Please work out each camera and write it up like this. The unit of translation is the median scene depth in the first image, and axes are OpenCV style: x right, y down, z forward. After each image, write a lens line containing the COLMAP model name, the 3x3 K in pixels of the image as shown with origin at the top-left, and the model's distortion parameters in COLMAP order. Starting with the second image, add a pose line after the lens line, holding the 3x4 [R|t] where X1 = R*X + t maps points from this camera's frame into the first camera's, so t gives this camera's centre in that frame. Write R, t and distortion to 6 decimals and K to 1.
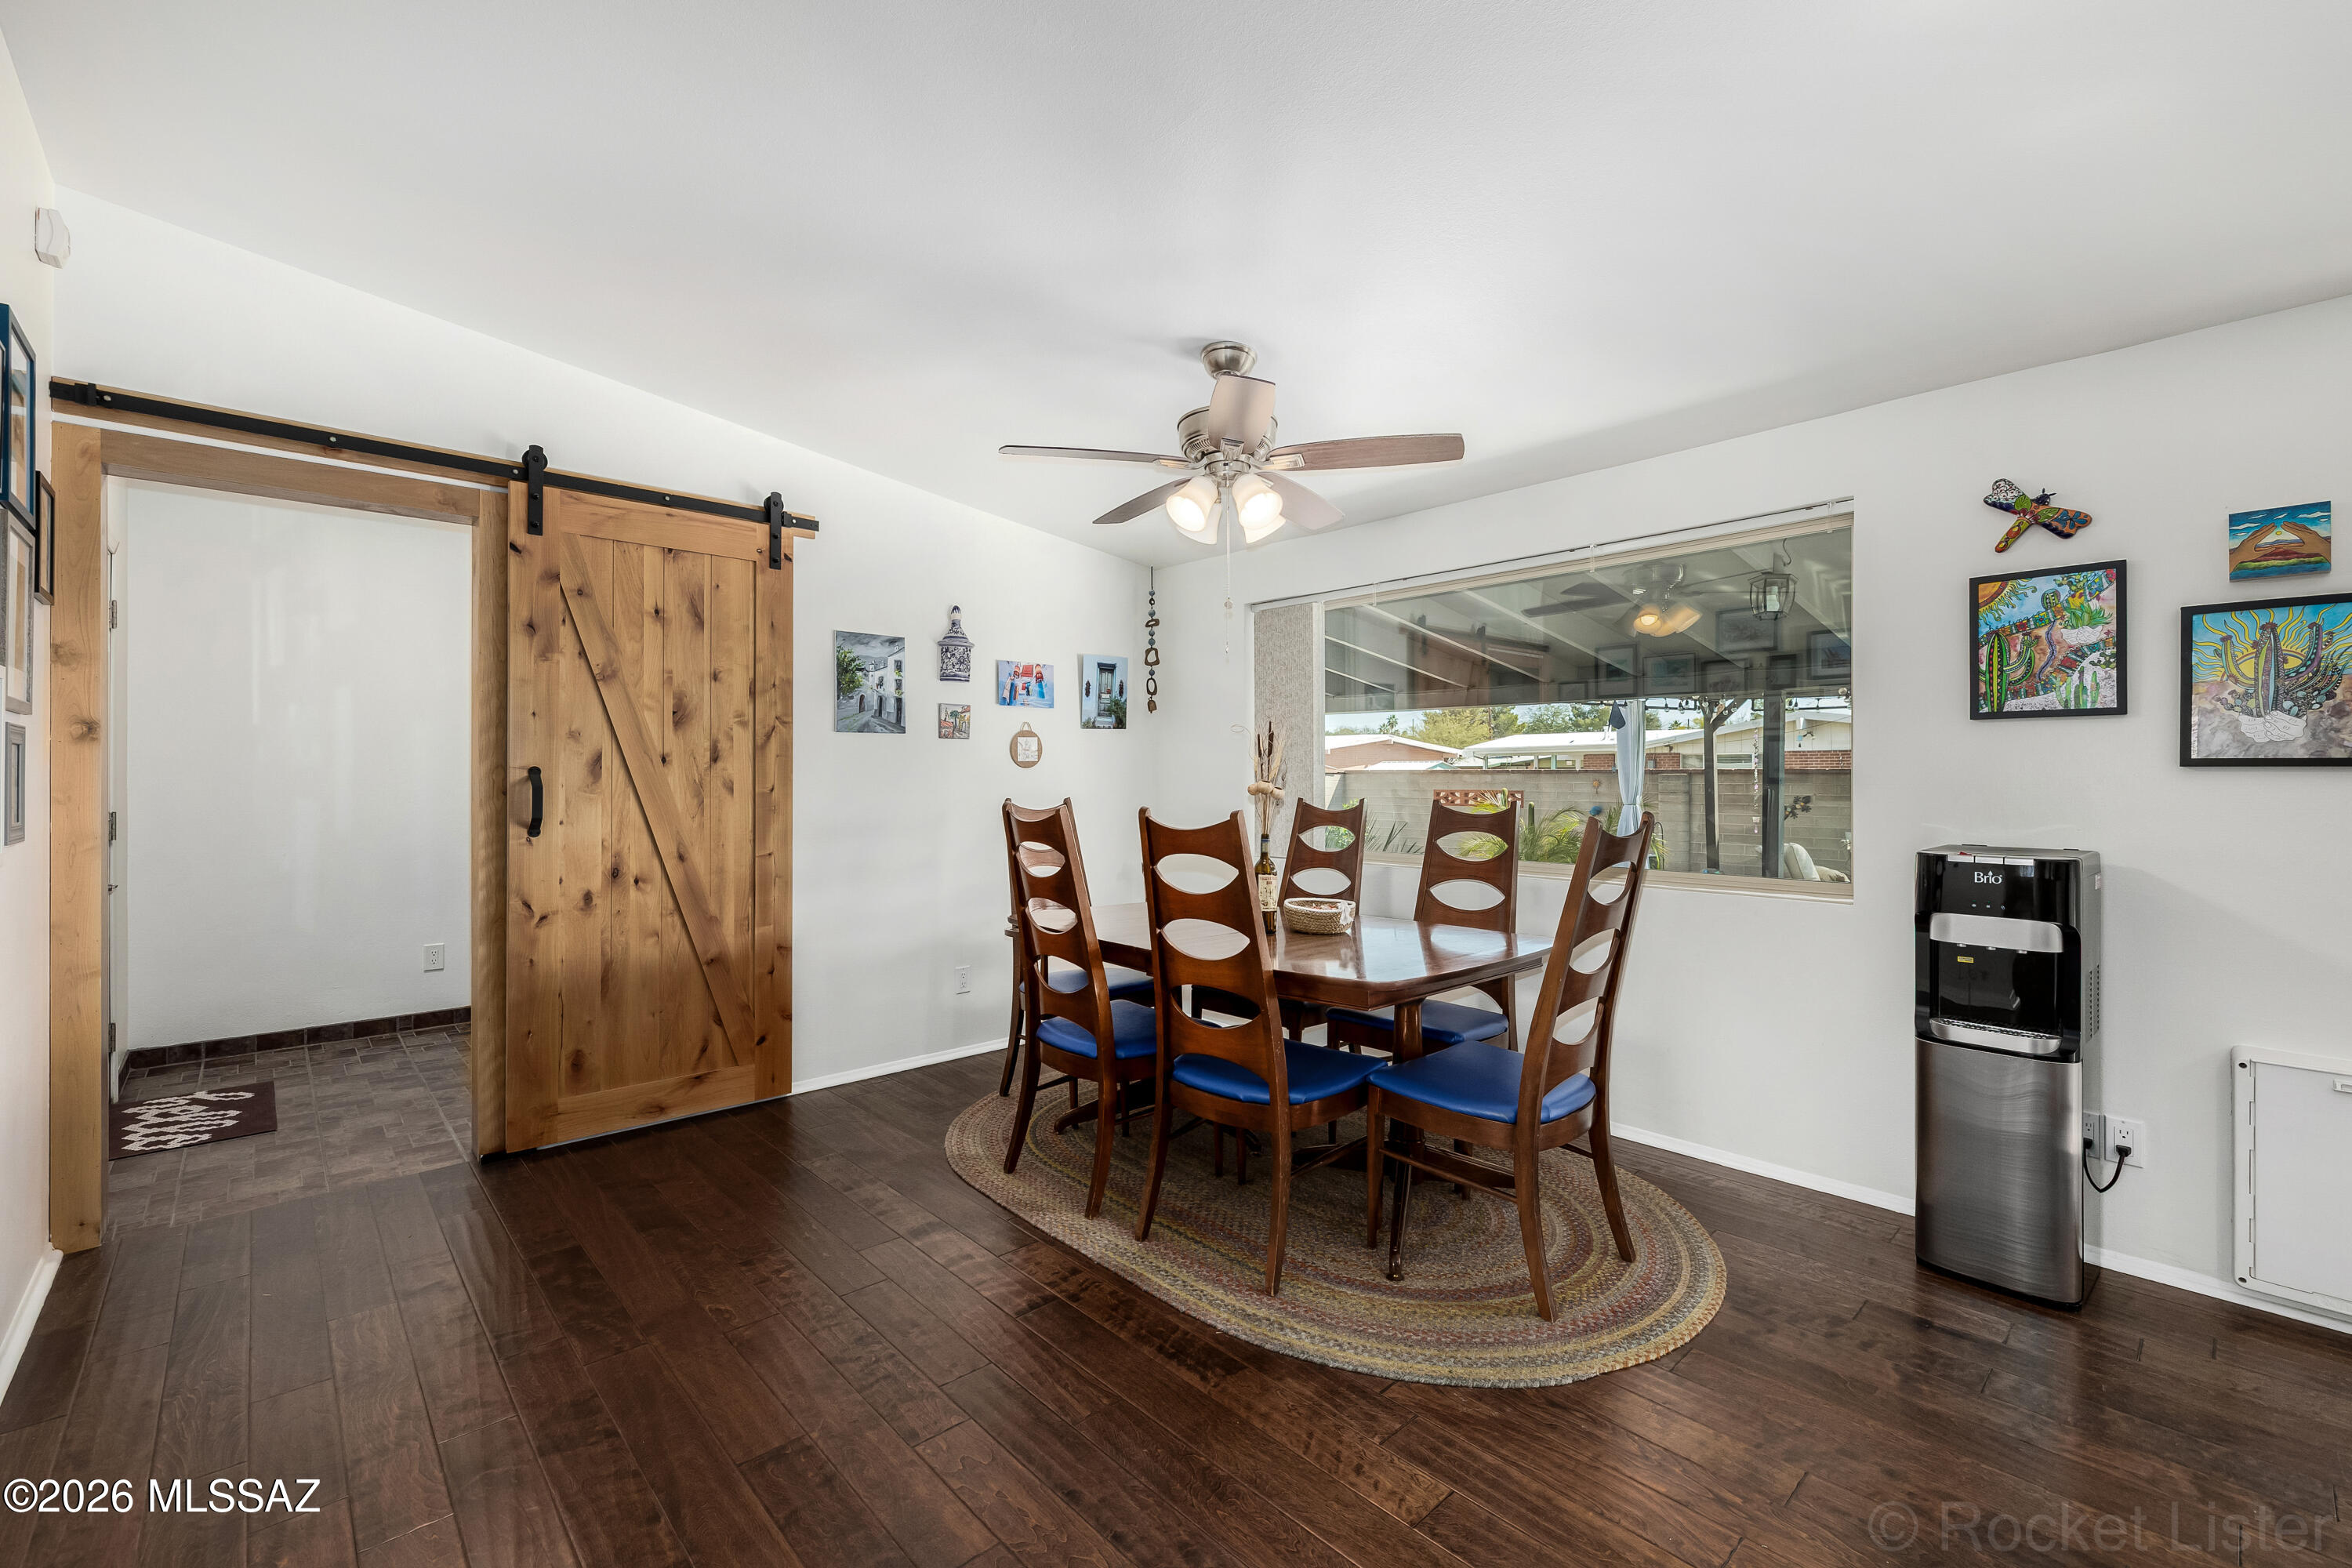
lens RADIAL K [[994.2, 0, 1178.4], [0, 994.2, 779.4], [0, 0, 1]] dist [0.000256, 0.001609]
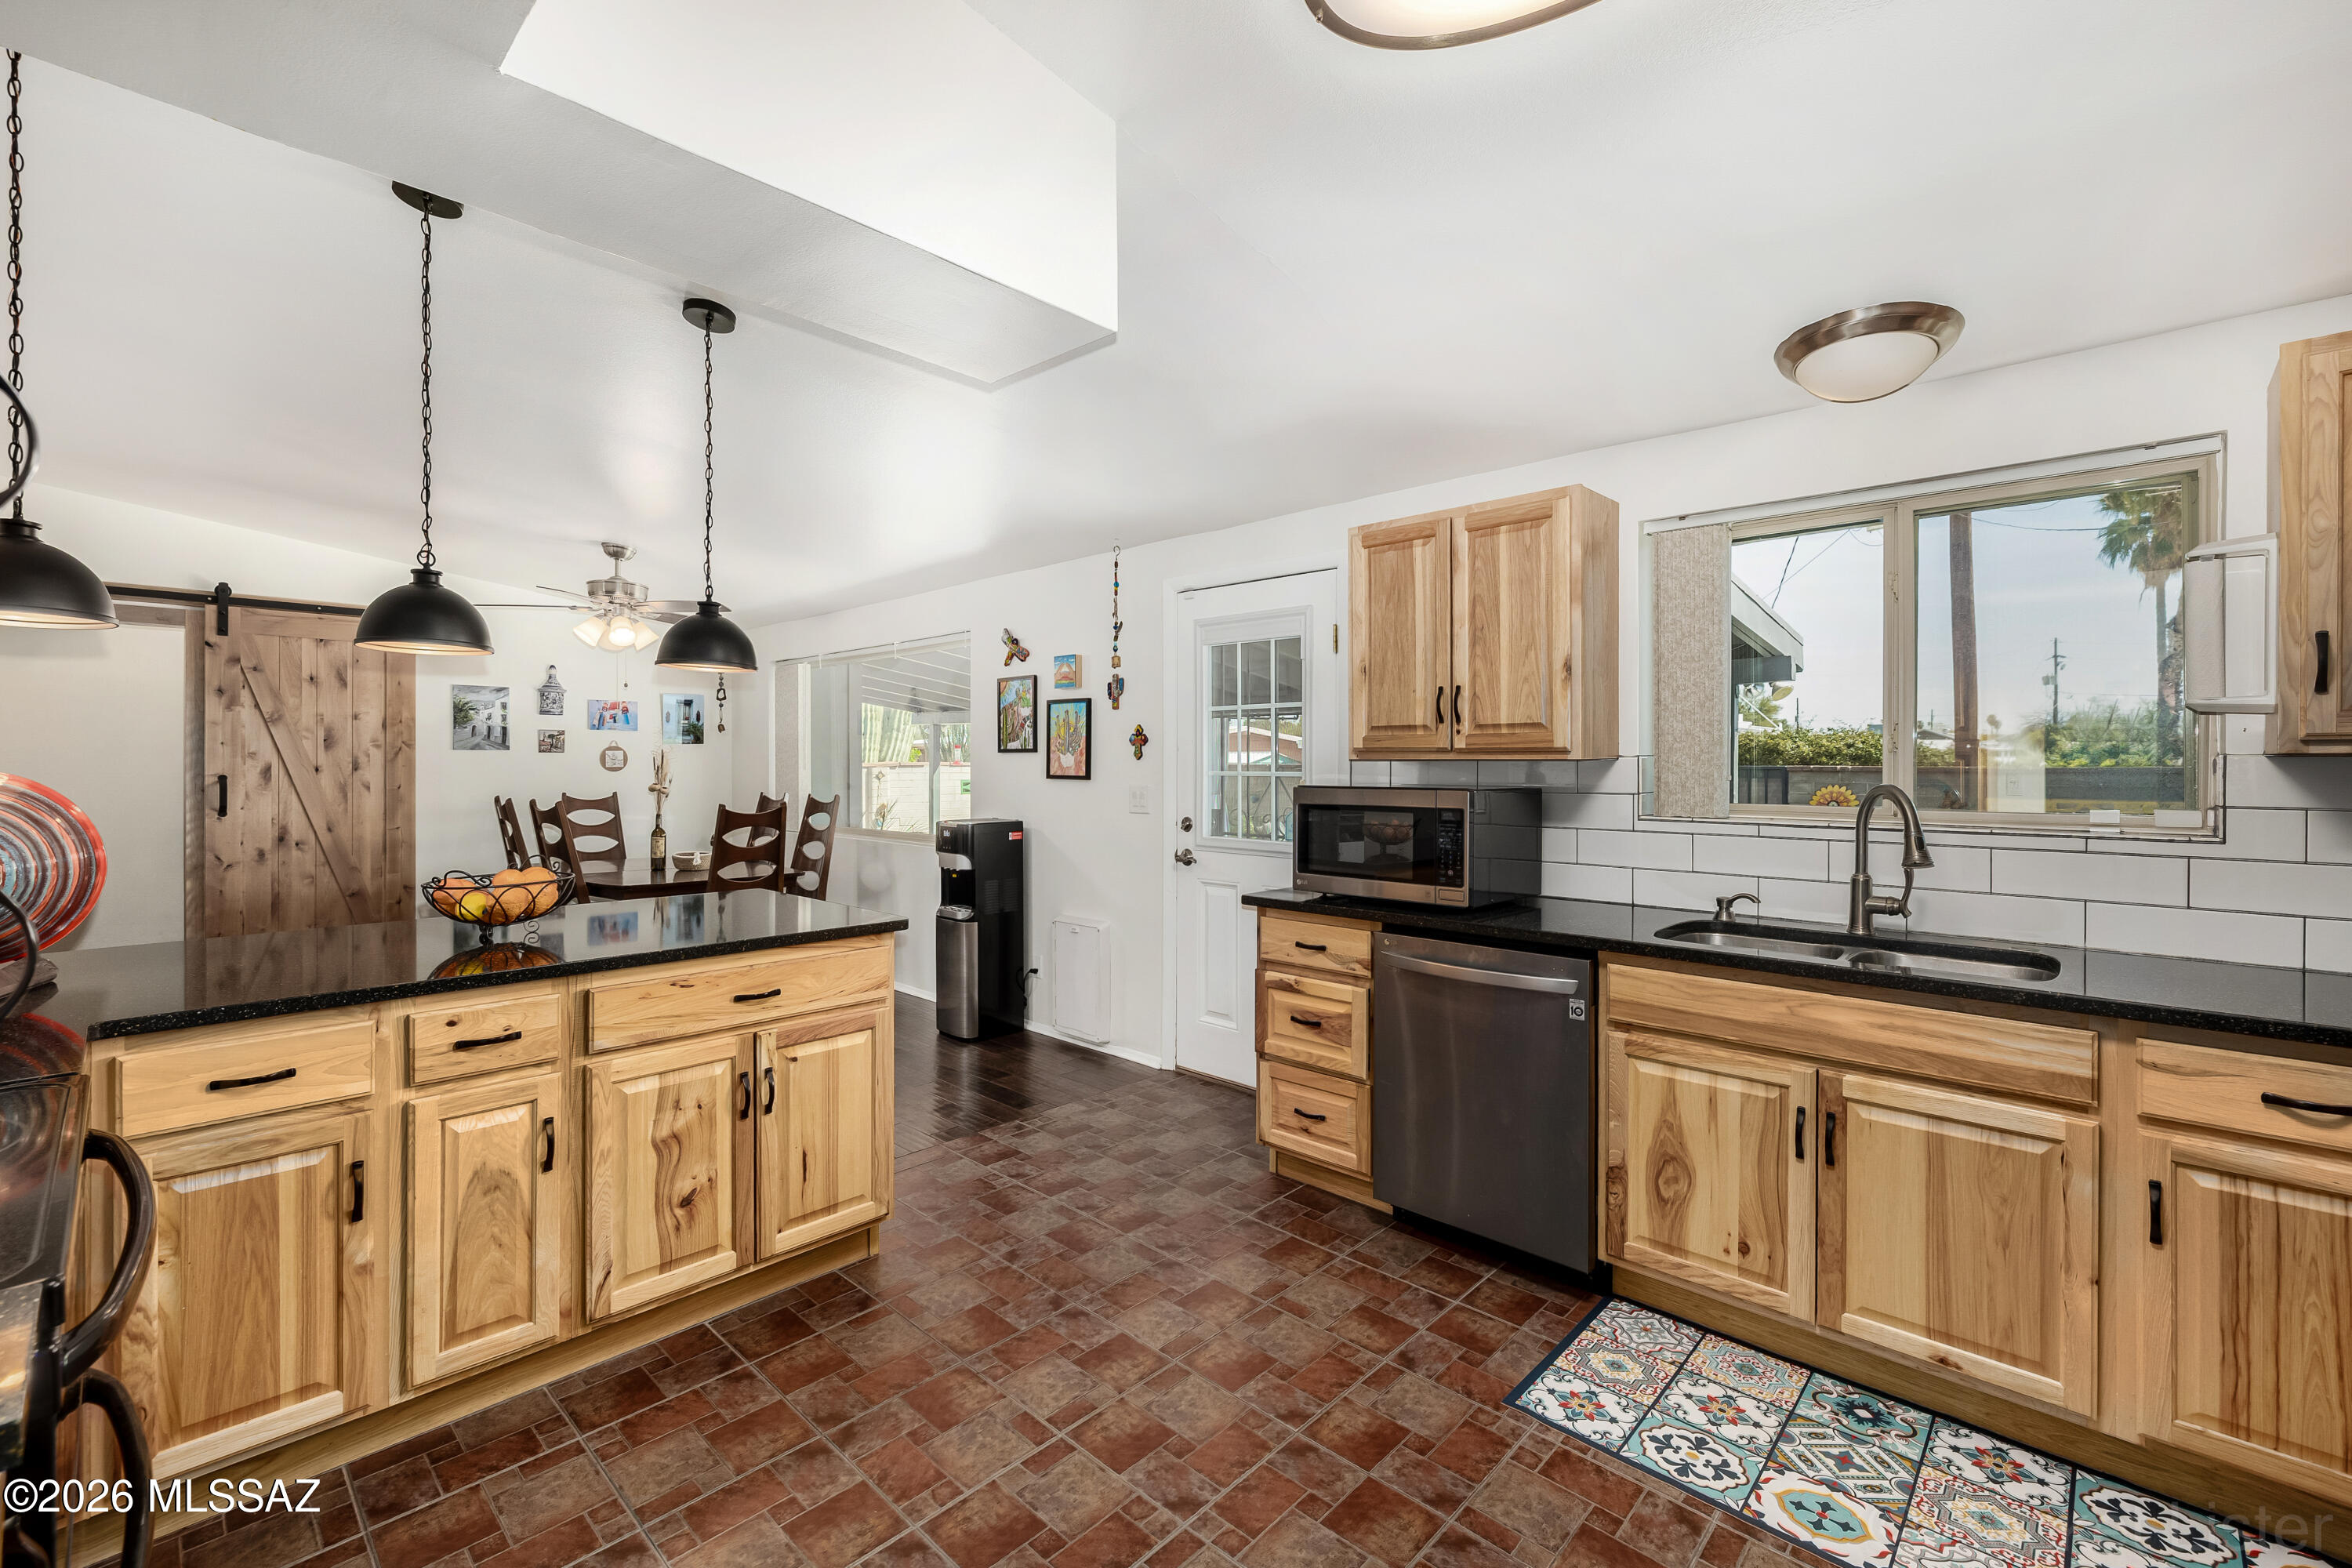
lens RADIAL K [[994.2, 0, 1171.8], [0, 994.2, 766.9], [0, 0, 1]] dist [0.000256, 0.001609]
pose [[0.998075, 0.000654, 0.062011, 0.780531], [-0.000669, 1.000000, 0.000222, -0.025615], [-0.062011, -0.000263, 0.998075, -0.712171]]
